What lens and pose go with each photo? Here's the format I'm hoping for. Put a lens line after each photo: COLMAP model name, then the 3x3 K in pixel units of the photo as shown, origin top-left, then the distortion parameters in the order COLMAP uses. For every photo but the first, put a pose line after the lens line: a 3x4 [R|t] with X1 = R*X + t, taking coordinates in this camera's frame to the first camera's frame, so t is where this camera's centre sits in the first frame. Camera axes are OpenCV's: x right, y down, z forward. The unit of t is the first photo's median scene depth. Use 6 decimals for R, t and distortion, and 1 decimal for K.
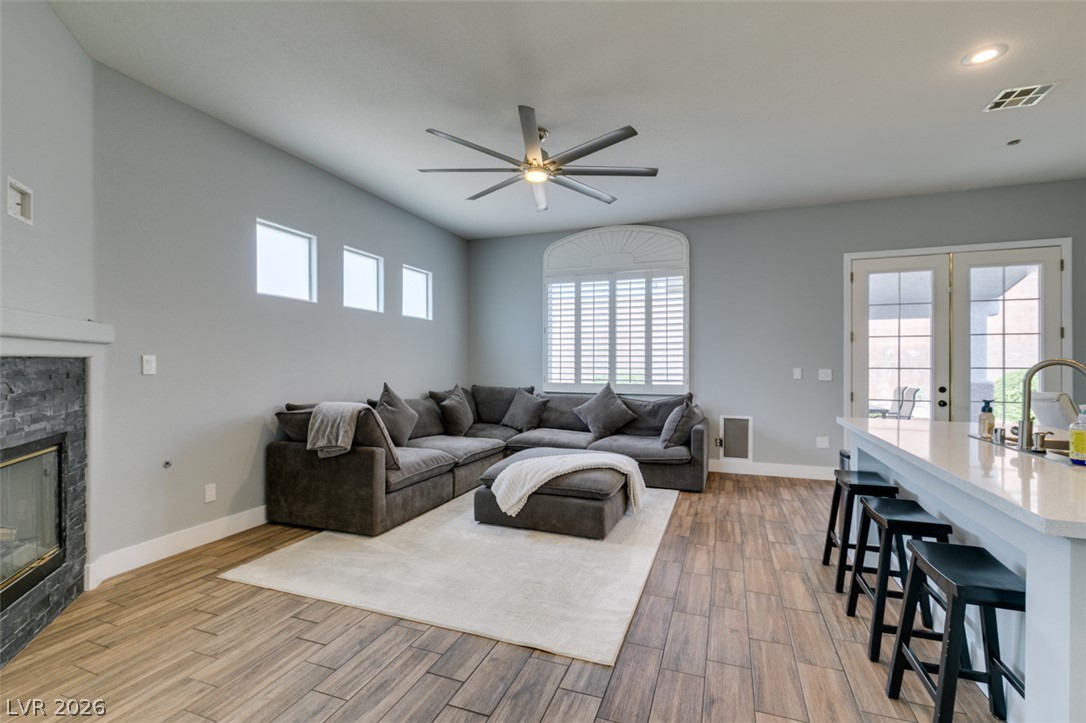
lens RADIAL K [[487.0, 0, 543.3], [0, 487.0, 363.8], [0, 0, 1]] dist [0.001028, -0.001898]
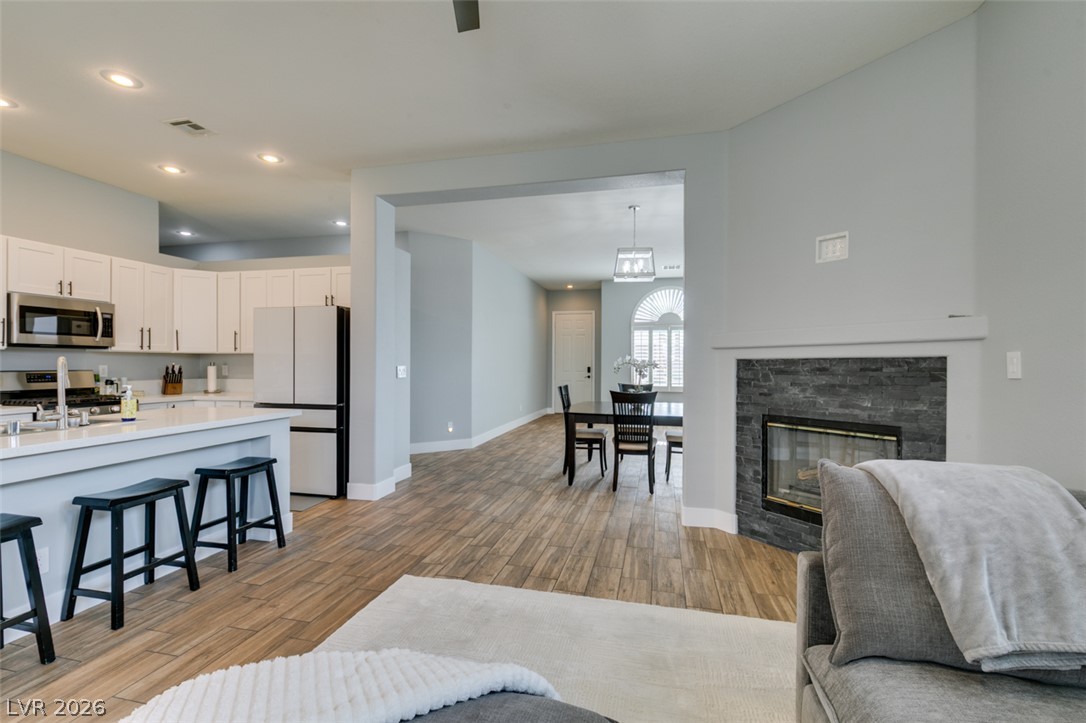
lens RADIAL K [[487.0, 0, 541.0], [0, 487.0, 364.4], [0, 0, 1]] dist [0.001028, -0.001898]
pose [[-0.992572, -0.003482, -0.121611, -0.034202], [-0.003988, 0.999984, 0.003918, 0.000538], [0.121595, 0.004373, -0.992570, 1.084959]]
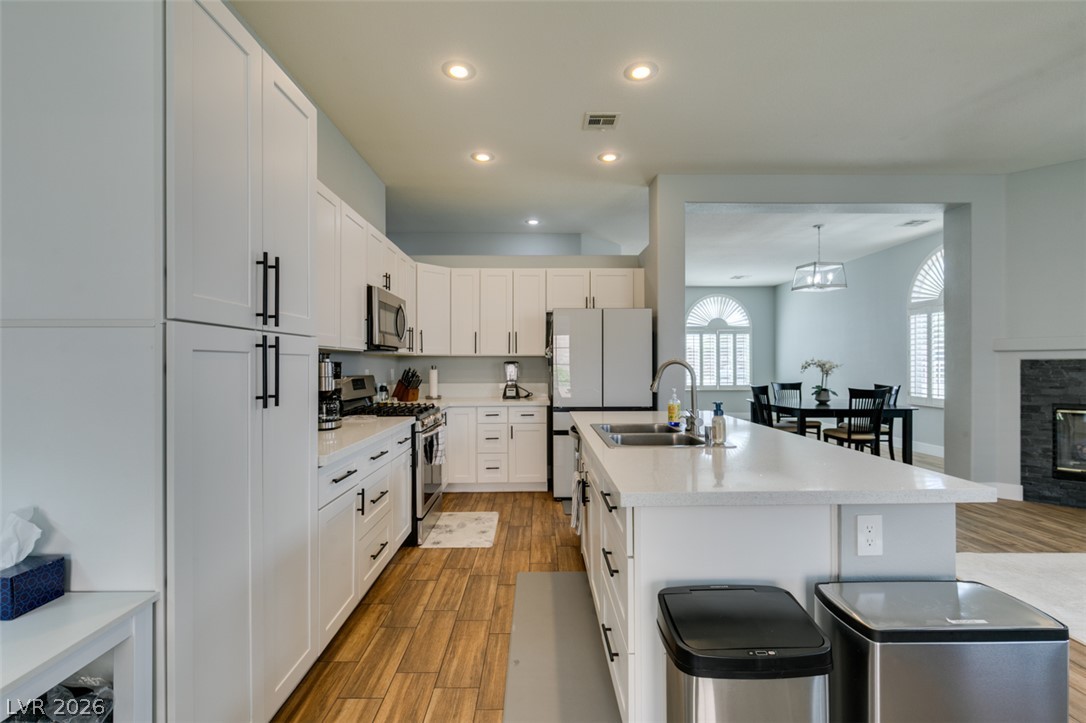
lens RADIAL K [[487.0, 0, 541.4], [0, 487.0, 362.6], [0, 0, 1]] dist [0.001028, -0.001898]
pose [[-0.932320, 0.000015, -0.361635, 0.808274], [0.001489, 0.999992, -0.003797, 0.001562], [0.361632, -0.004078, -0.932312, 0.904425]]
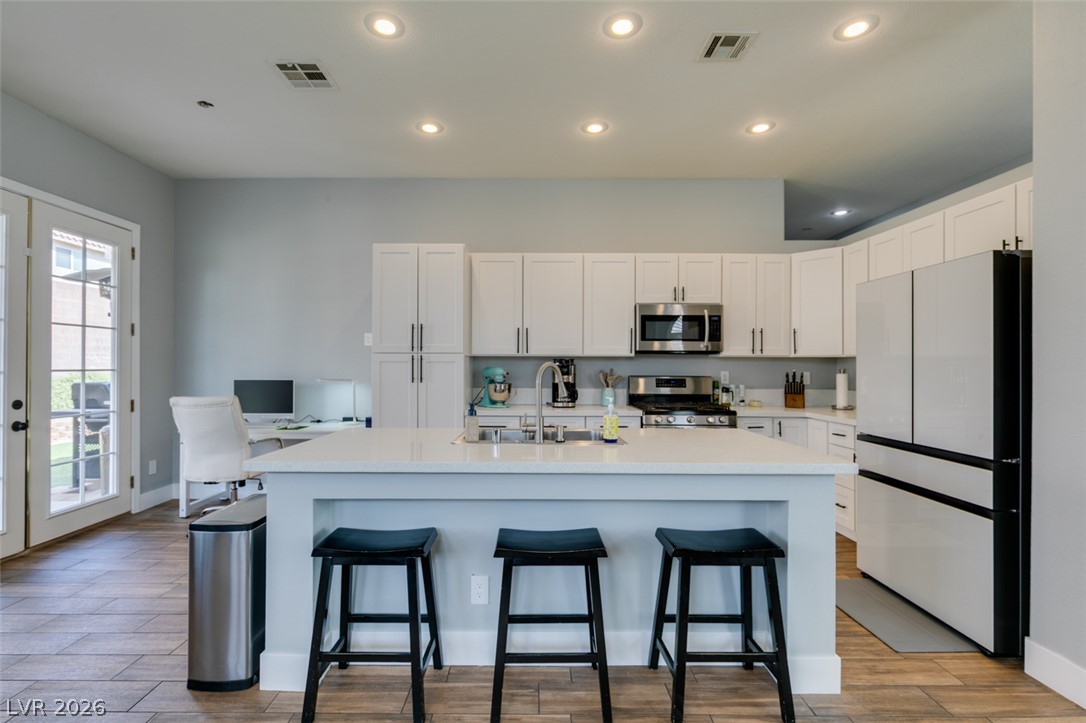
lens RADIAL K [[487.0, 0, 540.2], [0, 487.0, 365.9], [0, 0, 1]] dist [0.001028, -0.001898]
pose [[-0.349166, -0.001964, 0.937059, -0.027194], [-0.002902, 0.999995, 0.001015, -0.000831], [-0.937056, -0.002365, -0.349171, 0.625230]]
